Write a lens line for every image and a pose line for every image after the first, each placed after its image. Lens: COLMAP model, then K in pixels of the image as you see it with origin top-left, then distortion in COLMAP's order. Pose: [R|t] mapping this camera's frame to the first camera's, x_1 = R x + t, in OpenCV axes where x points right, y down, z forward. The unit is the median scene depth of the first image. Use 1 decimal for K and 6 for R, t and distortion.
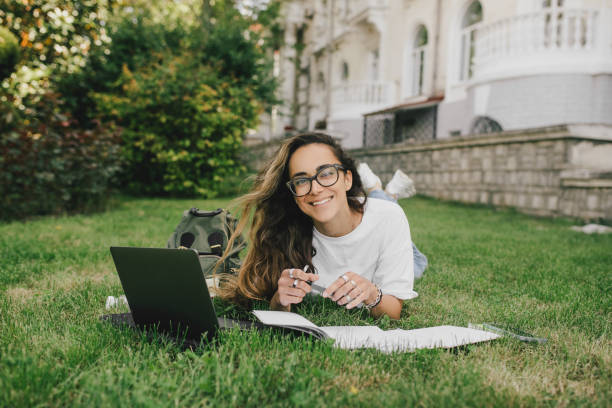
lens RADIAL K [[622.5, 0, 306.0], [0, 622.5, 204.0], [0, 0, 1]] dist [-0.045641, 0.044151]
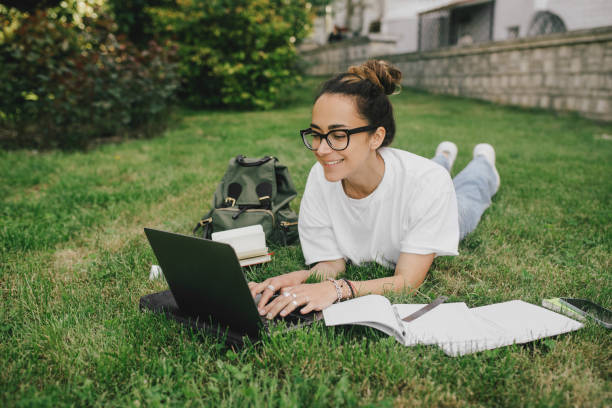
lens RADIAL K [[590.8, 0, 306.0], [0, 590.8, 204.0], [0, 0, 1]] dist [-0.049303, 0.071815]
pose [[0.995002, -0.018854, -0.098063, 0.001610], [0.035223, 0.985161, 0.167978, -0.018511], [0.093441, -0.170593, 0.980901, 0.030876]]
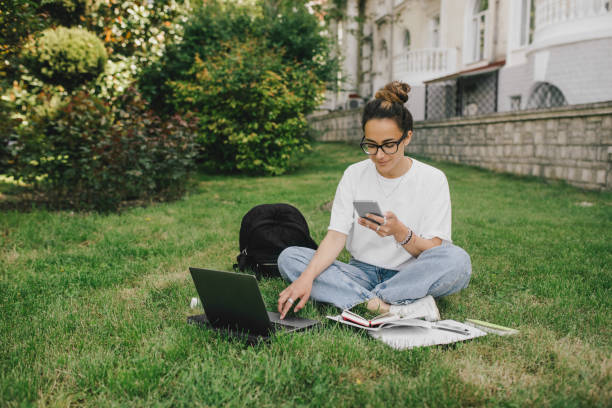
lens RADIAL K [[602.0, 0, 299.2], [0, 602.0, 200.8], [0, 0, 1]] dist [-0.033599, 0.023436]
pose [[0.991856, -0.021888, -0.125467, 0.015528], [0.029298, 0.997914, 0.057525, -0.026313], [0.123946, -0.060733, 0.990429, -0.049027]]
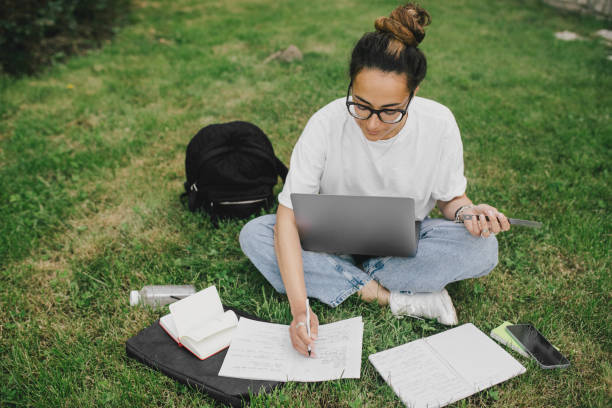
lens RADIAL K [[590.8, 0, 306.0], [0, 590.8, 204.0], [0, 0, 1]] dist [-0.040560, 0.045664]
pose [[0.998729, -0.033185, -0.037943, 0.001103], [0.045798, 0.911834, 0.407997, -0.074961], [0.021058, -0.409216, 0.912195, 0.039987]]
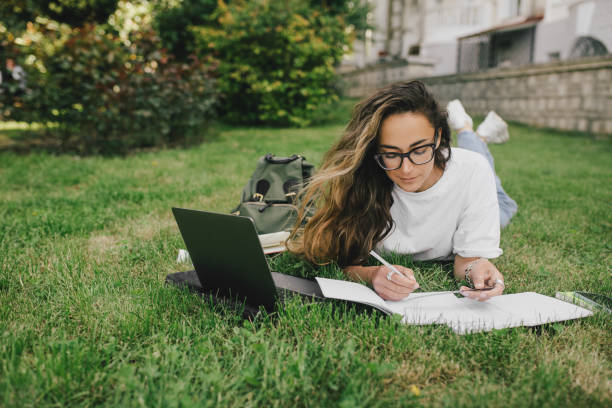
lens RADIAL K [[590.8, 0, 306.0], [0, 590.8, 204.0], [0, 0, 1]] dist [-0.040560, 0.045664]
pose [[0.987597, 0.009661, -0.156714, 0.006466], [0.010673, 0.991665, 0.128397, -0.009310], [0.156648, -0.128477, 0.979262, 0.022609]]
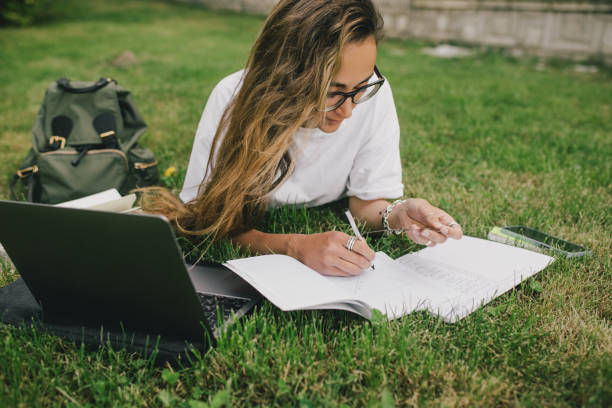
lens RADIAL K [[590.8, 0, 306.0], [0, 590.8, 204.0], [0, 0, 1]] dist [-0.040560, 0.045664]
pose [[0.956154, -0.110576, 0.271186, -0.030492], [0.023155, 0.951626, 0.306385, -0.014886], [-0.291947, -0.286672, 0.912462, 0.074241]]
